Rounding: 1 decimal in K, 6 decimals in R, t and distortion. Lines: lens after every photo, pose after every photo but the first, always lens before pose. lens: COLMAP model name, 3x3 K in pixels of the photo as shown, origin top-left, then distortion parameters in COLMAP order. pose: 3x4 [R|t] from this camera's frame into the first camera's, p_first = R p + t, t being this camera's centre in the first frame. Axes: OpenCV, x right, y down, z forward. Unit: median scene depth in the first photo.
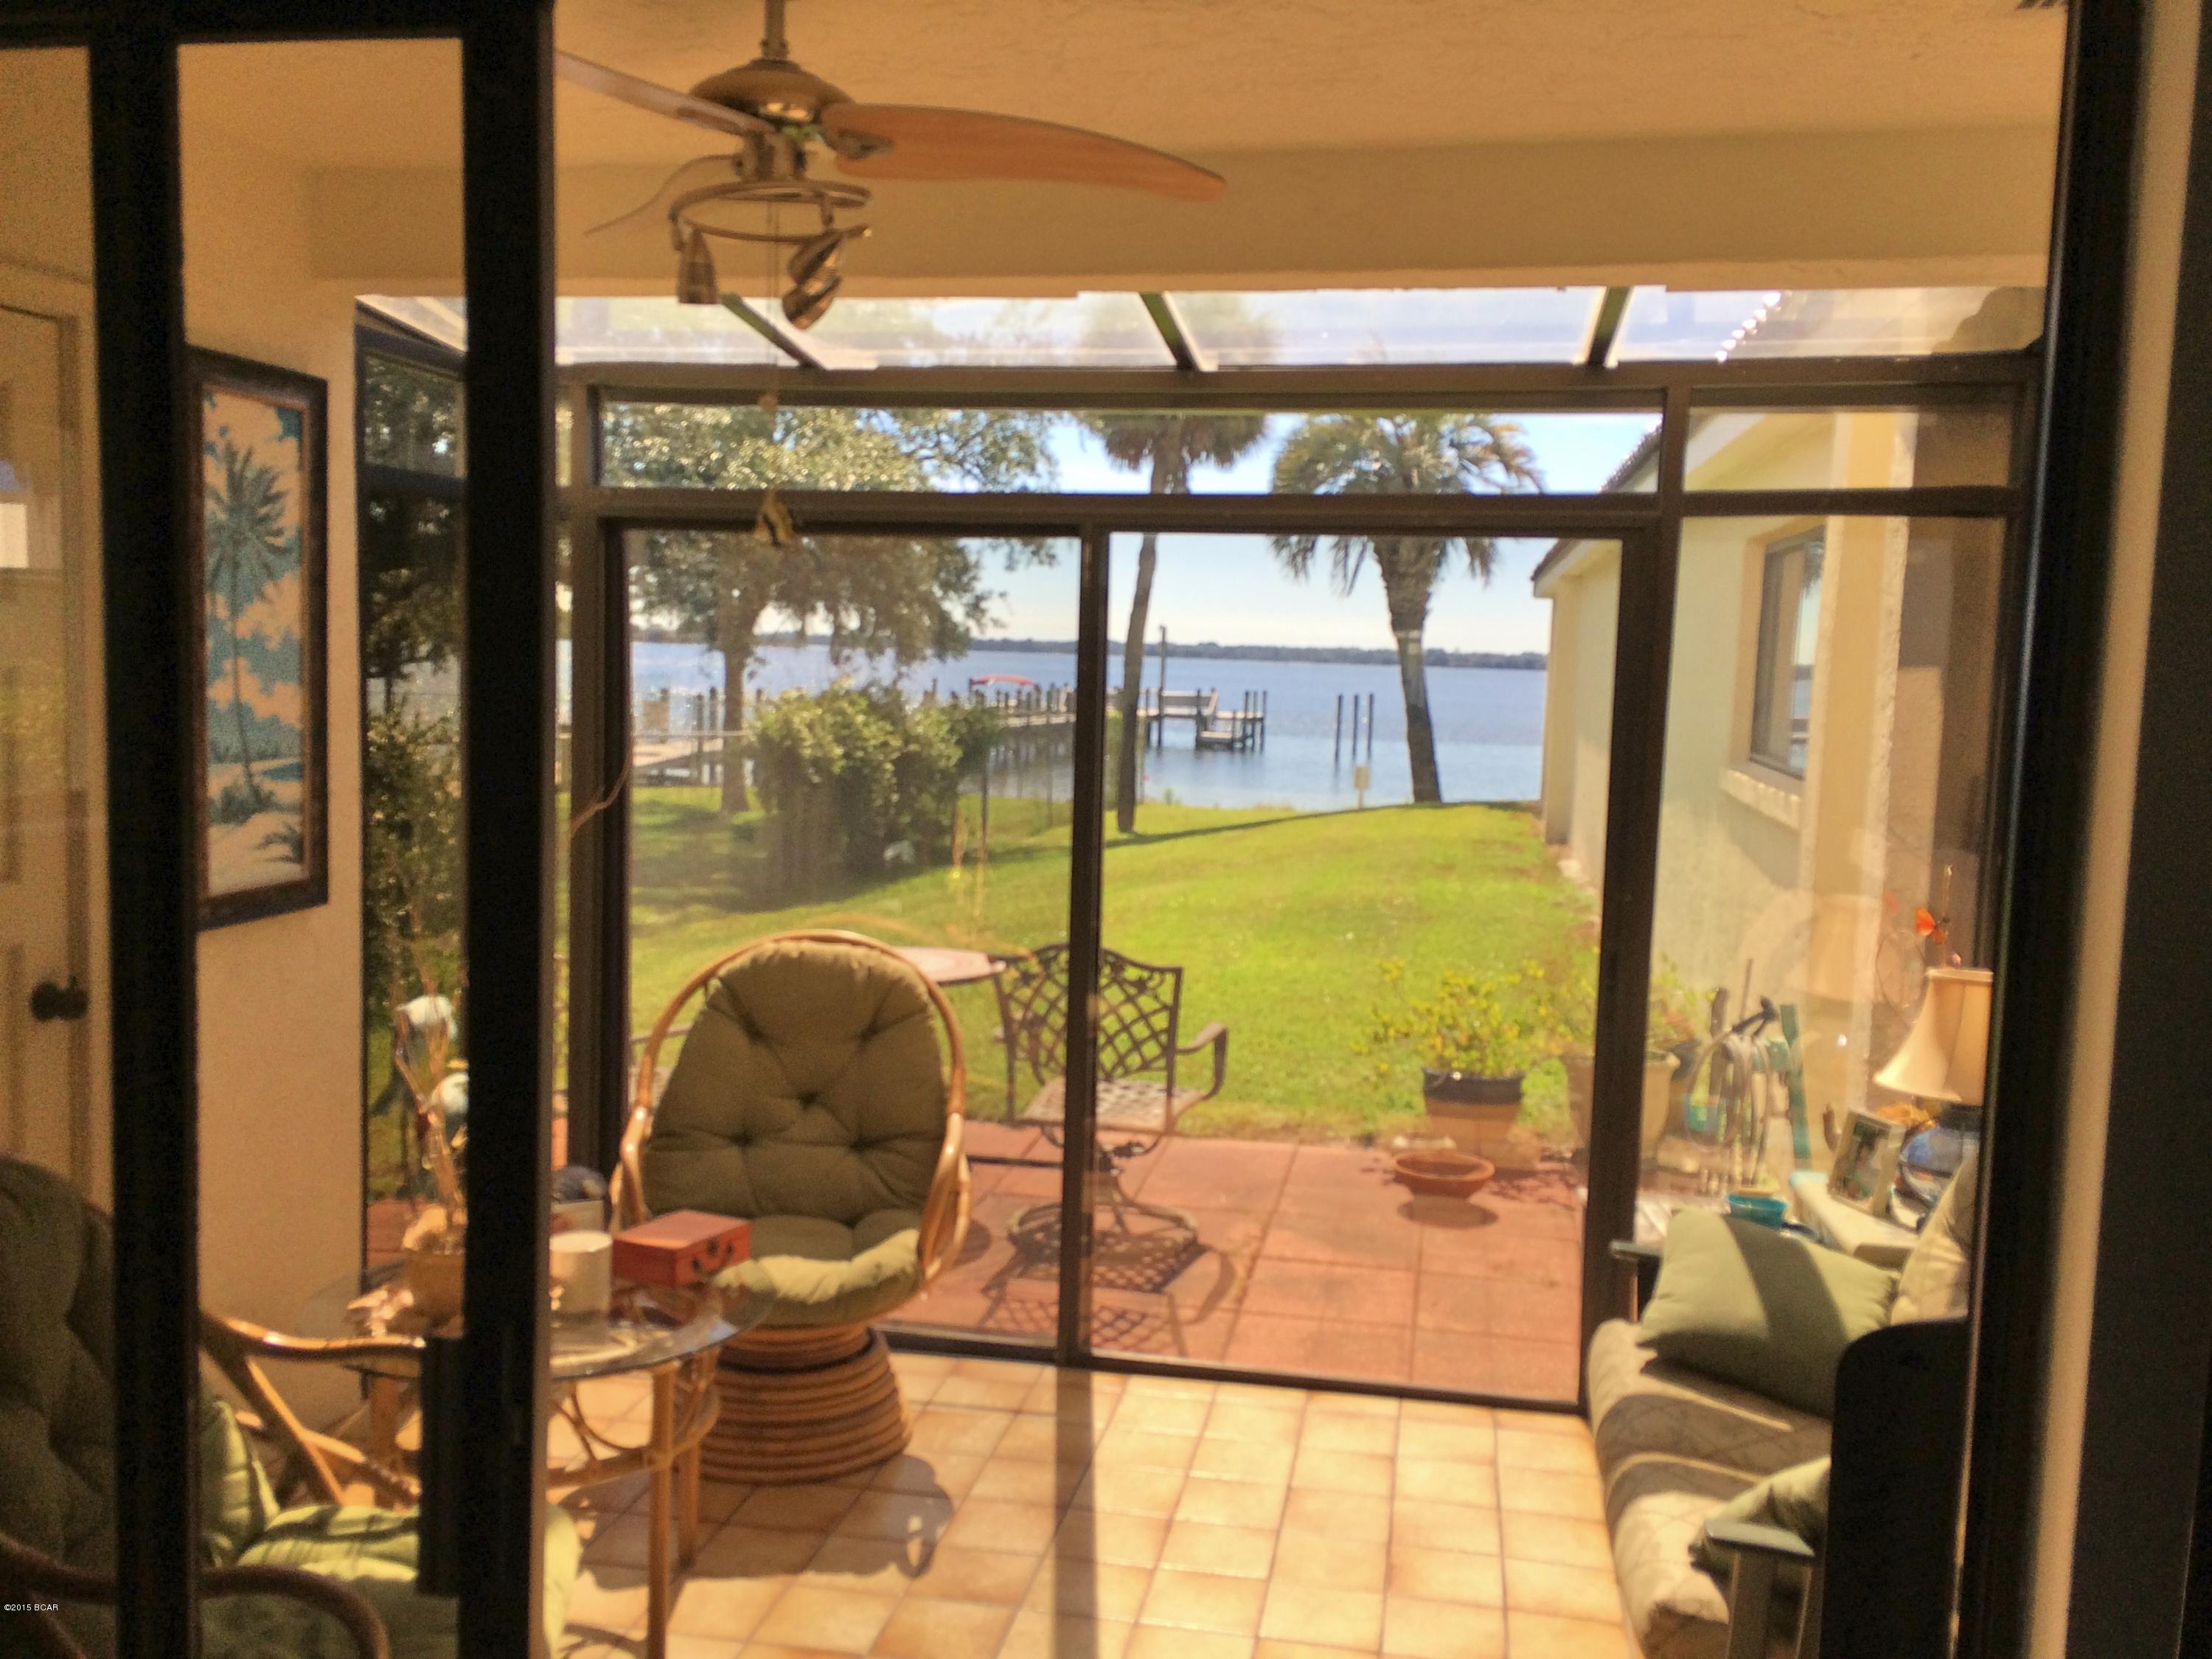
lens RADIAL K [[1888.6, 0, 1109.3], [0, 1888.6, 834.7], [0, 0, 1]] dist [-0.046357, -0.011270]
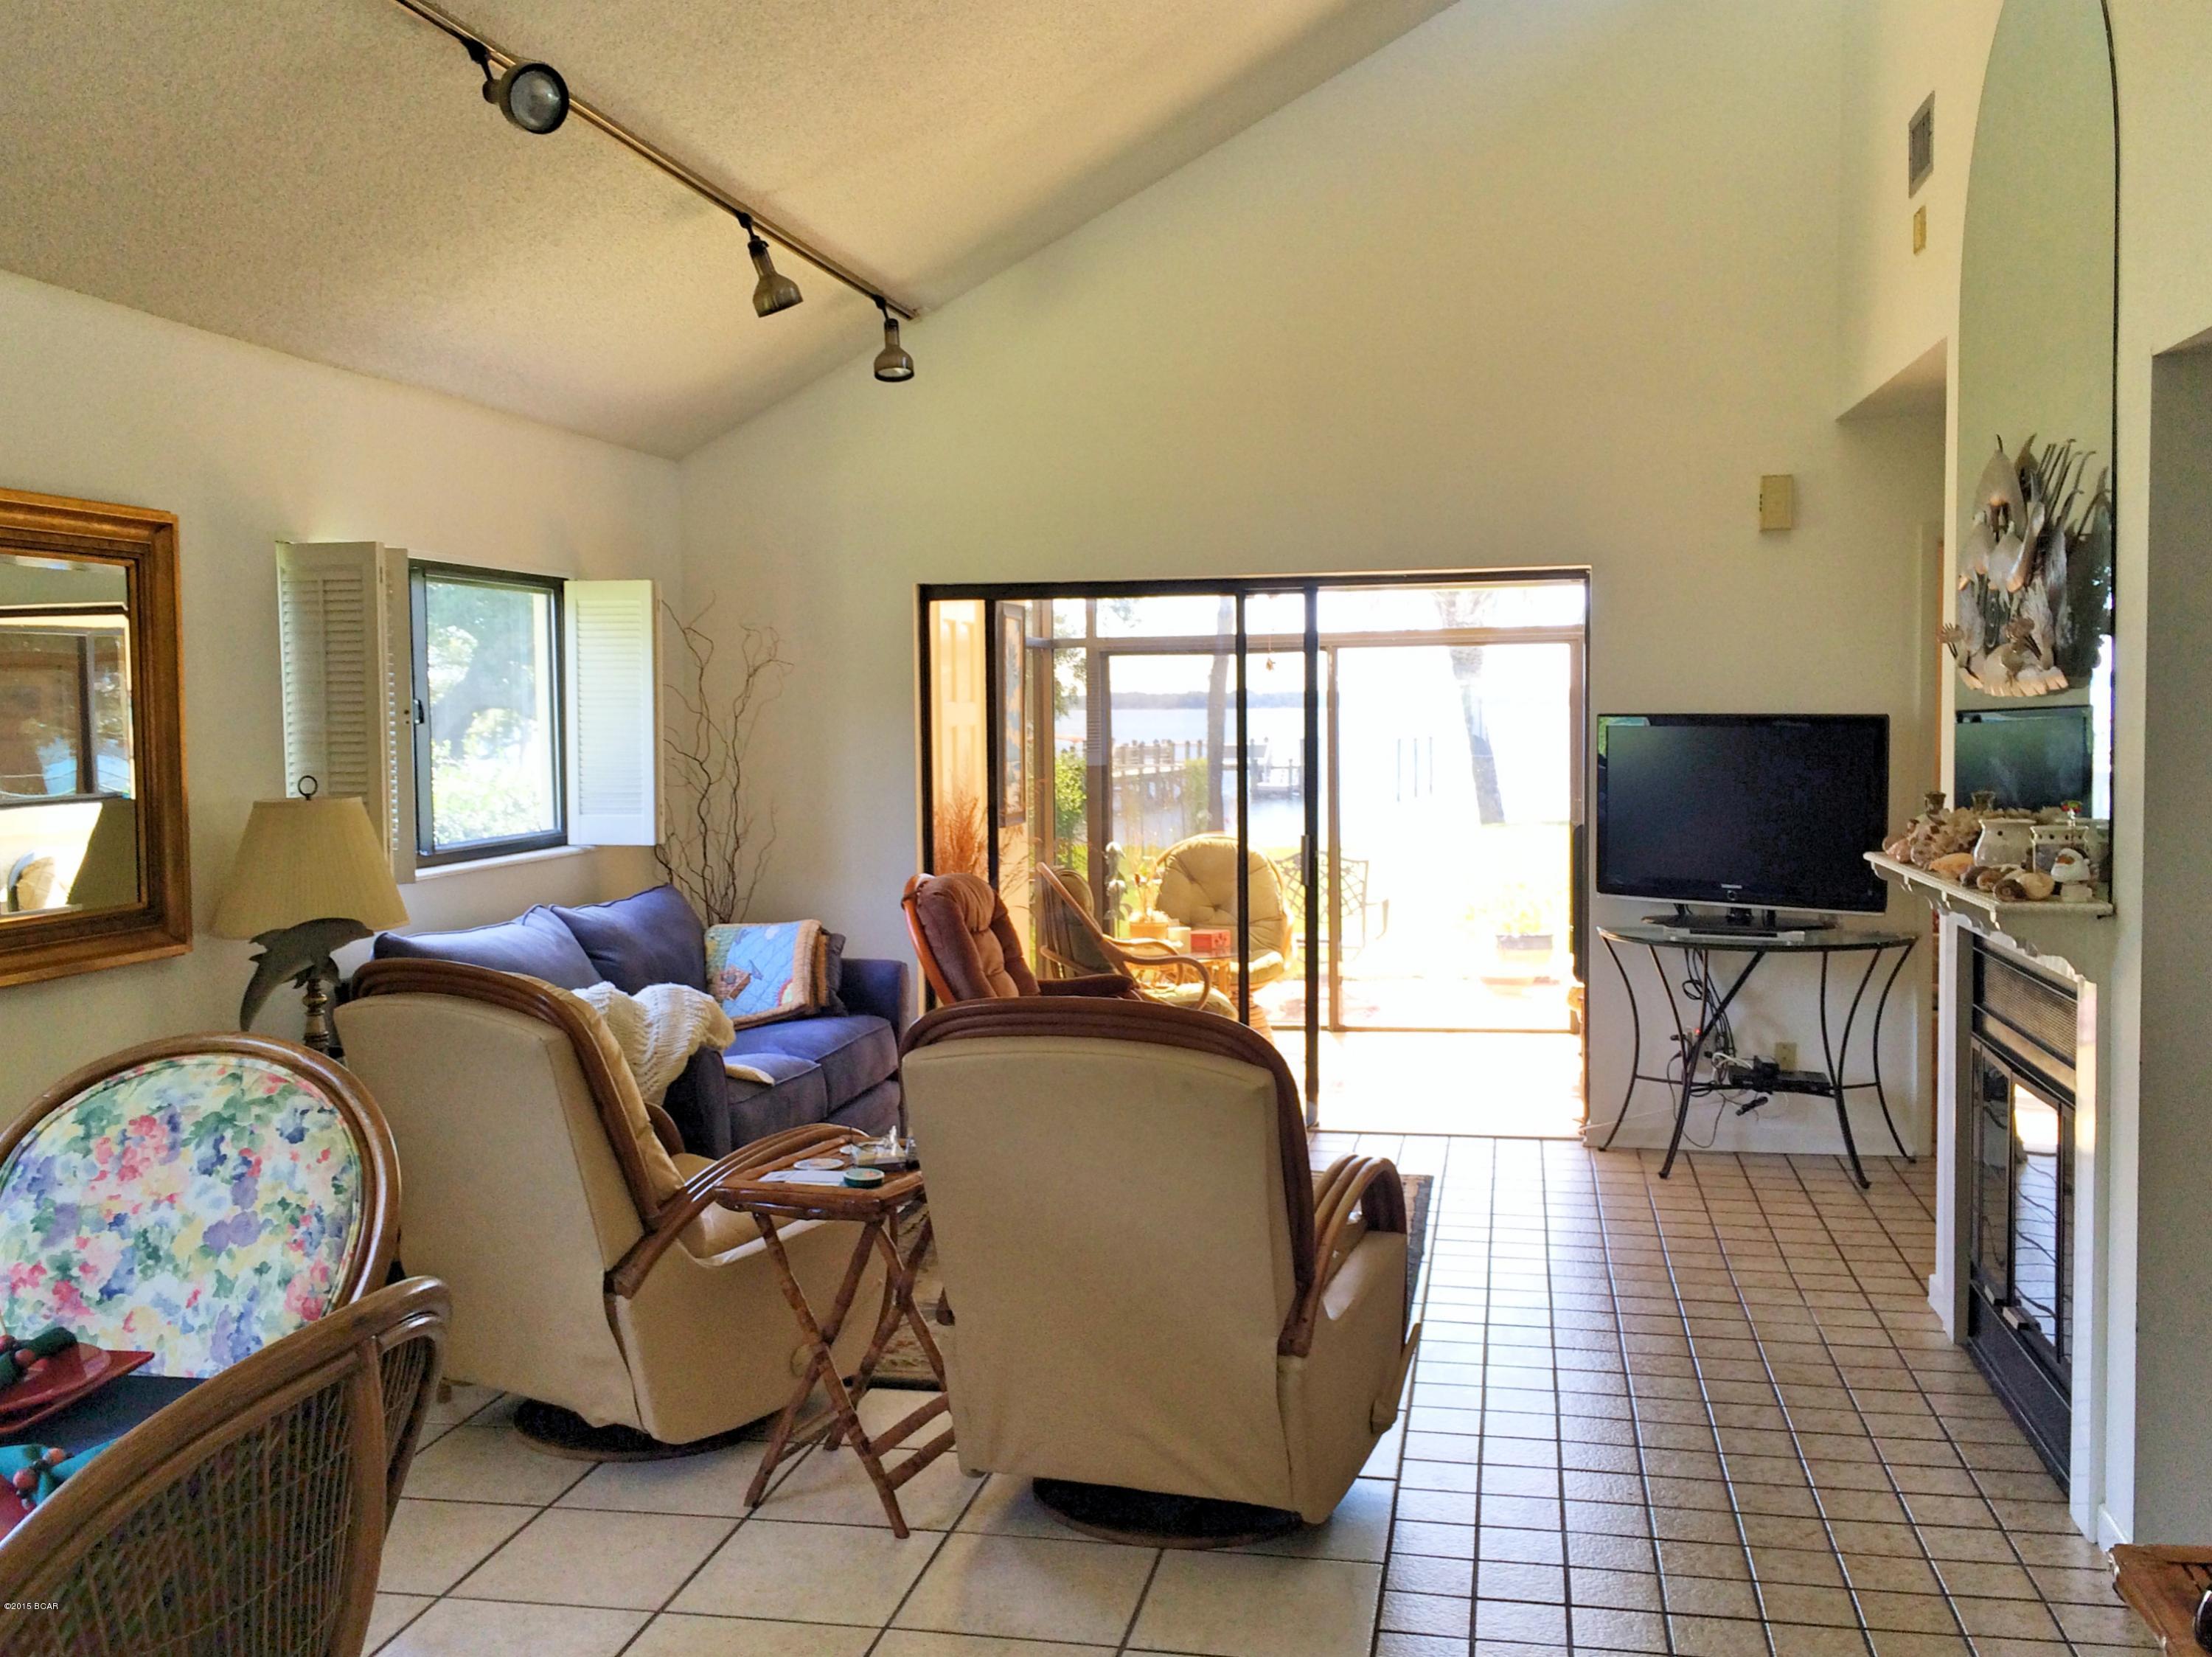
lens RADIAL K [[1888.7, 0, 1092.5], [0, 1888.7, 819.2], [0, 0, 1]] dist [-0.046357, -0.011270]
pose [[0.998401, -0.039987, -0.039959, -0.167165], [0.038479, 0.998543, -0.037828, 0.090035], [0.041413, 0.036230, 0.998485, -0.971942]]
